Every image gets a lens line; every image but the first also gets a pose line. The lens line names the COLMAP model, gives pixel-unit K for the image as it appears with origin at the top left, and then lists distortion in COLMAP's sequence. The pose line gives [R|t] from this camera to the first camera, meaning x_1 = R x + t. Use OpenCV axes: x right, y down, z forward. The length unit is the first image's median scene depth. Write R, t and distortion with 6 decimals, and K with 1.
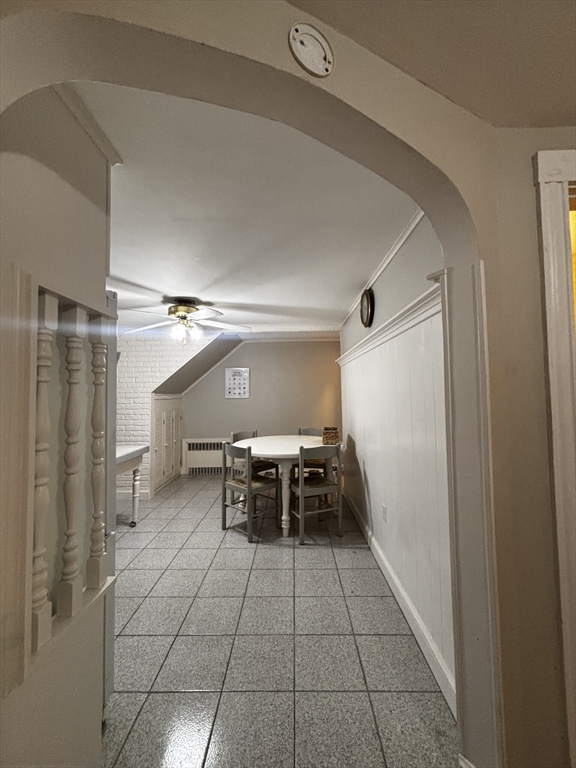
lens RADIAL K [[311.3, 0, 289.4], [0, 311.3, 379.3], [0, 0, 1]] dist [-0.000863, 0.000200]
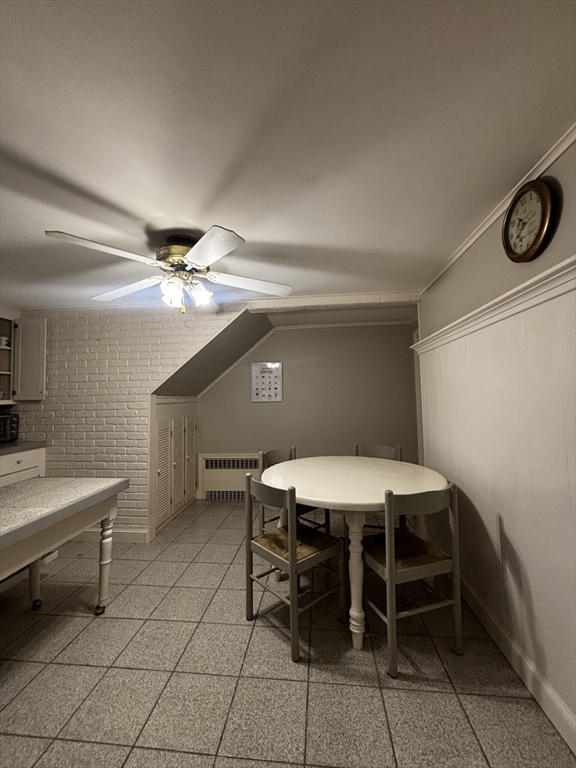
lens RADIAL K [[311.3, 0, 287.5], [0, 311.3, 385.2], [0, 0, 1]] dist [-0.000863, 0.000200]
pose [[0.995763, -0.005441, -0.091799, -0.078206], [0.006080, 0.999959, 0.006681, 0.025630], [0.091758, -0.007211, 0.995755, 0.404512]]
